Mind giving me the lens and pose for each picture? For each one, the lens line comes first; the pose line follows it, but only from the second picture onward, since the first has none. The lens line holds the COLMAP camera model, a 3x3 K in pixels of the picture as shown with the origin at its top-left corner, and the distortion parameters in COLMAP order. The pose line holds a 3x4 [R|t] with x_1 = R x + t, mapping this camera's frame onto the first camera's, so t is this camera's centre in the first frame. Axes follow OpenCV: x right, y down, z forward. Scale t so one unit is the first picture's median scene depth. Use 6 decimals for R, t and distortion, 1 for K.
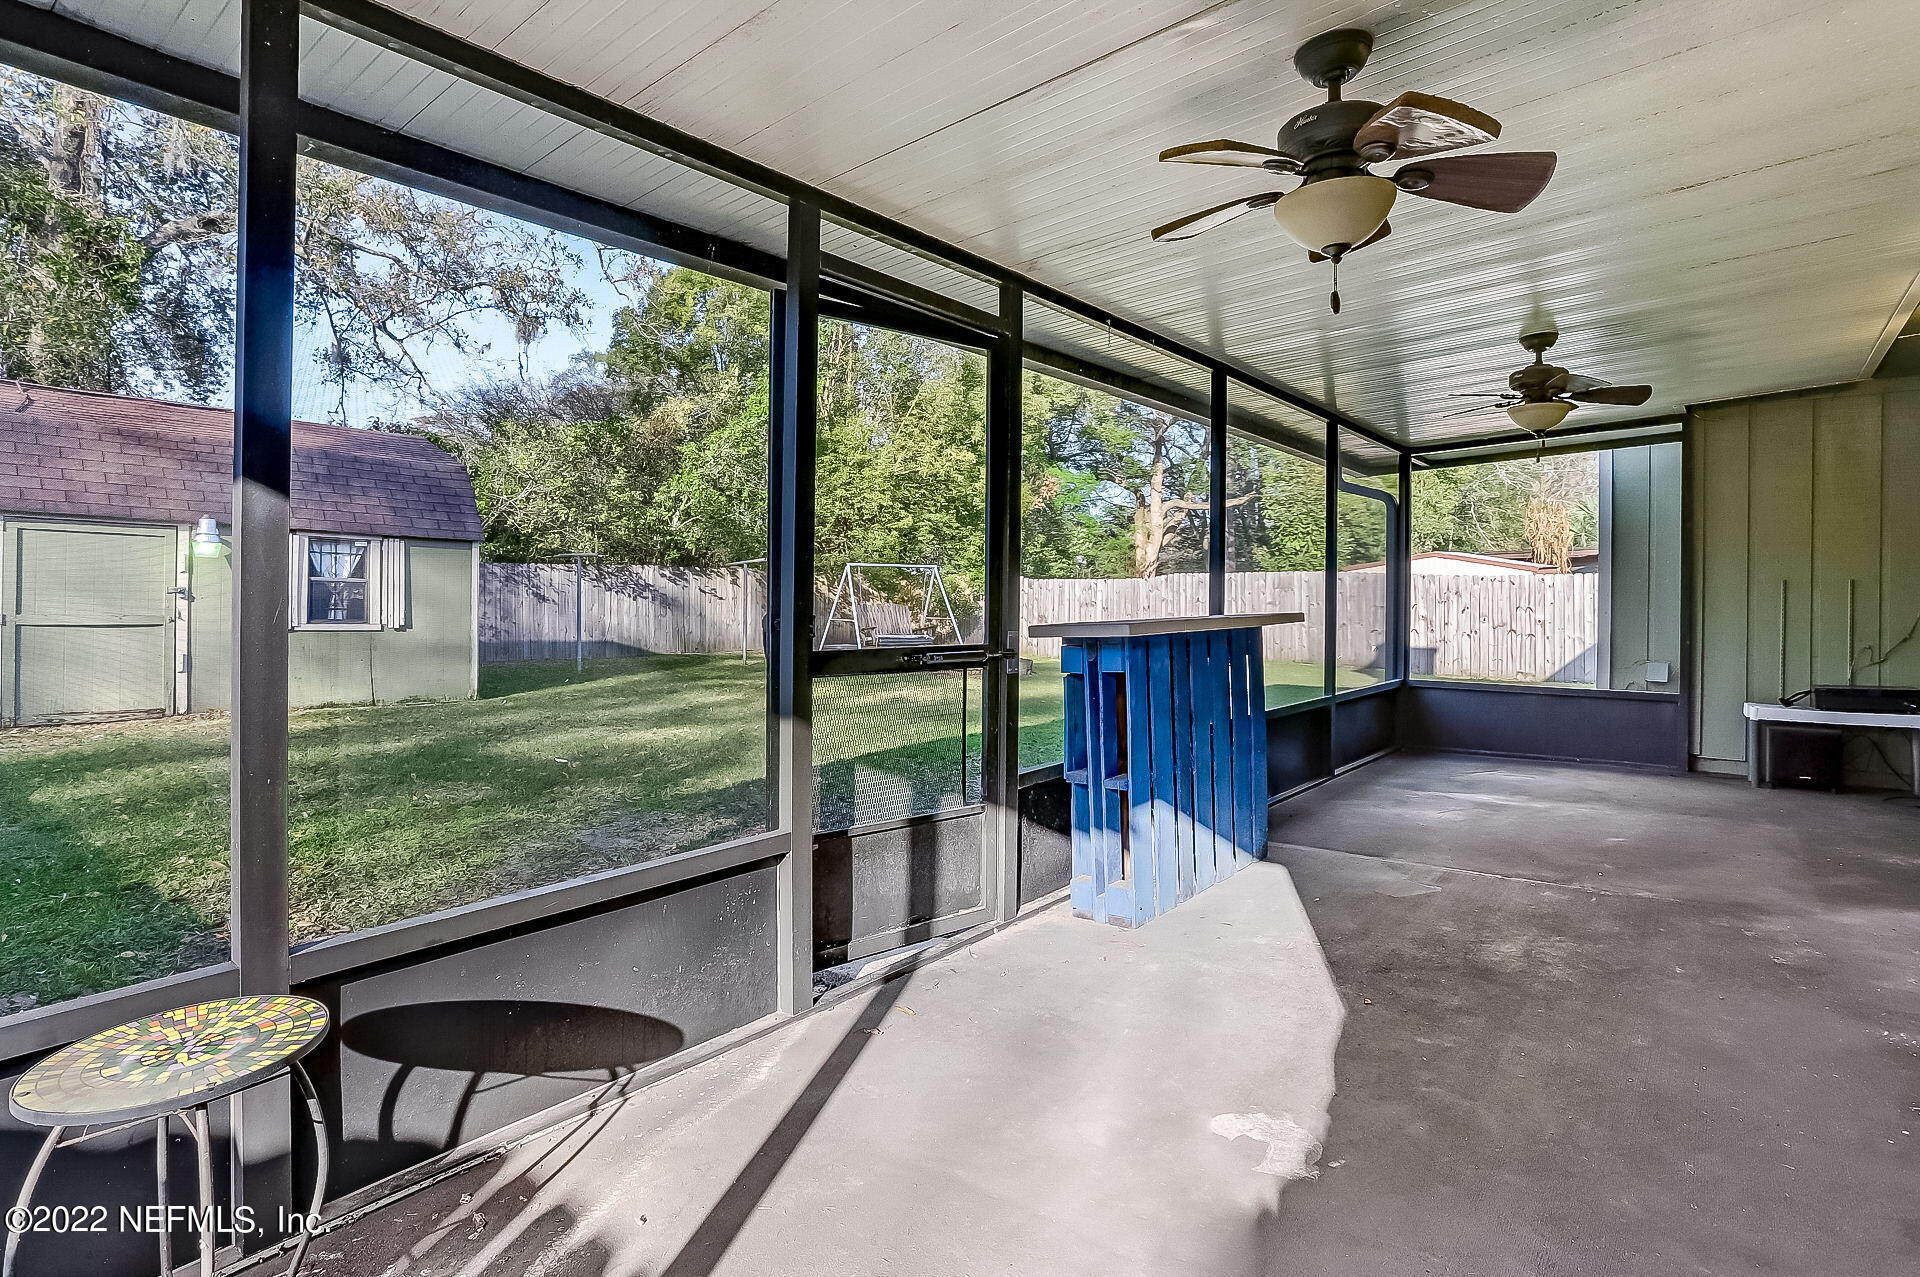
lens RADIAL K [[938.4, 0, 937.2], [0, 938.4, 653.9], [0, 0, 1]] dist [-0.065557, 0.038239]
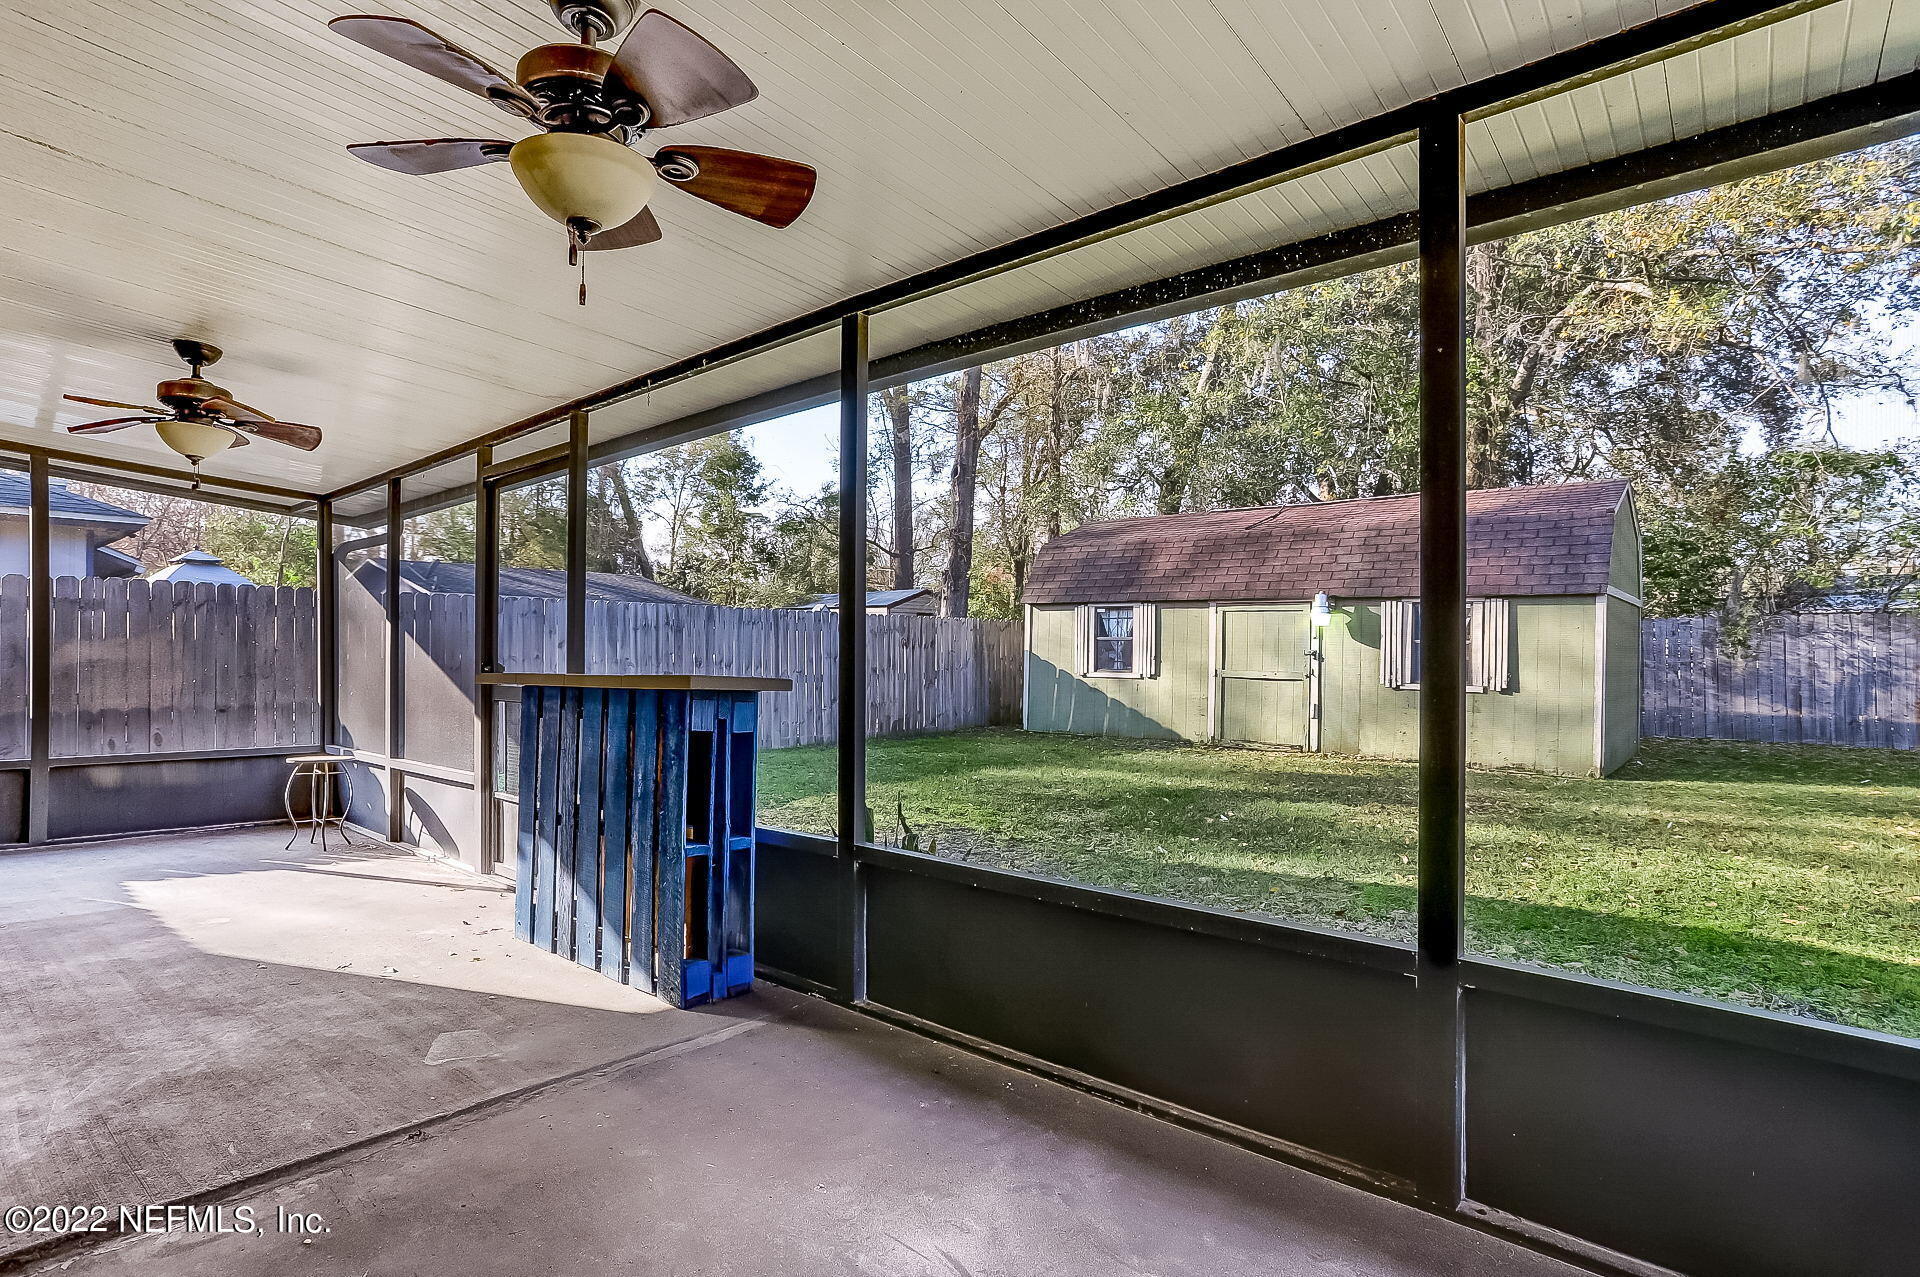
lens RADIAL K [[938.4, 0, 937.2], [0, 938.4, 653.9], [0, 0, 1]] dist [-0.065557, 0.038239]
pose [[0.015421, -0.004994, -0.999869, 0.384734], [-0.065707, 0.997821, -0.005997, -0.023321], [0.997720, 0.065791, 0.015060, 0.415710]]
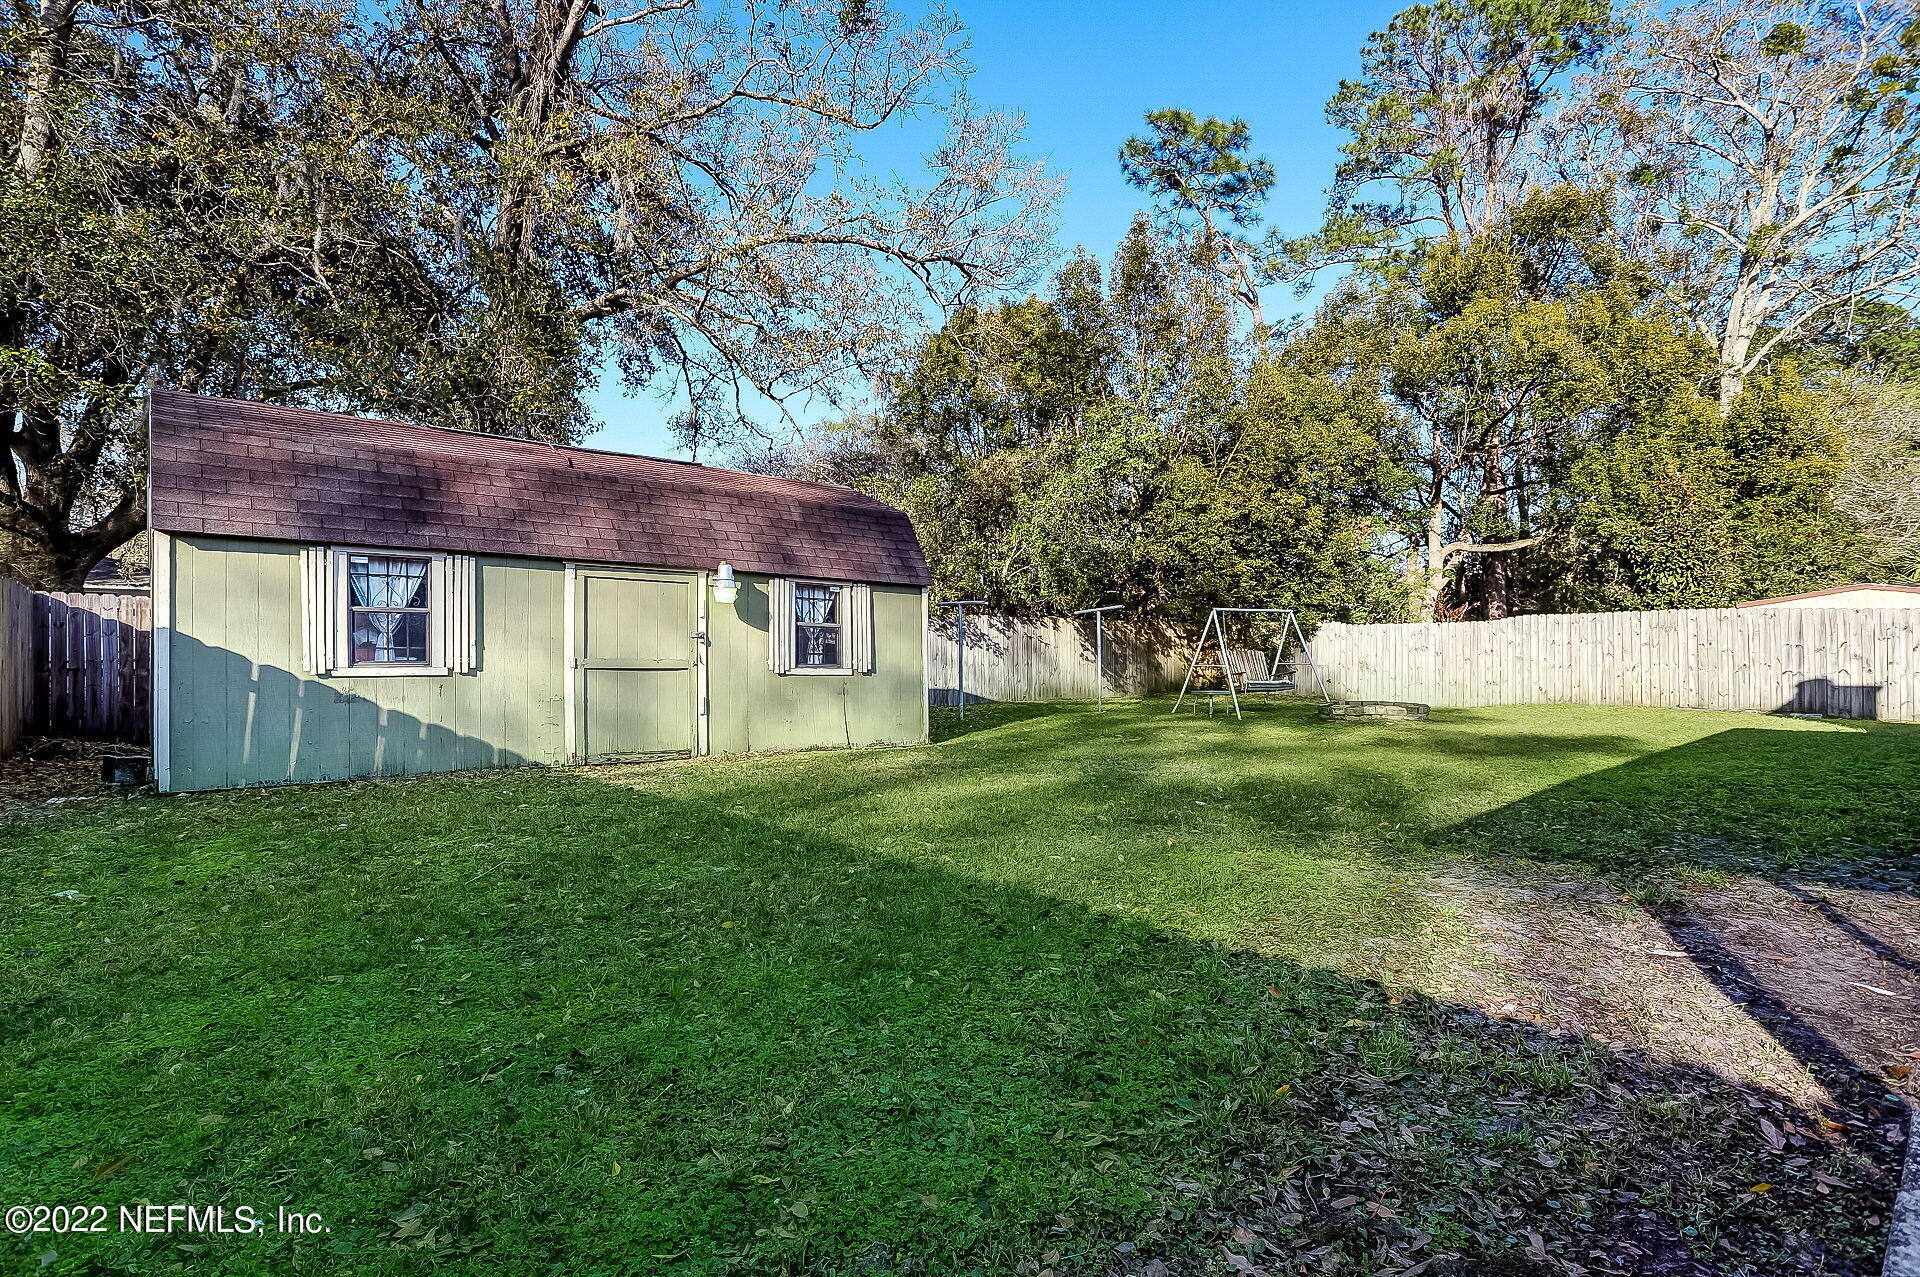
lens RADIAL K [[938.4, 0, 937.2], [0, 938.4, 653.9], [0, 0, 1]] dist [-0.065557, 0.038239]
pose [[0.990510, -0.013318, -0.136797, -0.371115], [0.004702, 0.997995, -0.063113, 0.017172], [0.137363, 0.061871, 0.988587, -0.002955]]
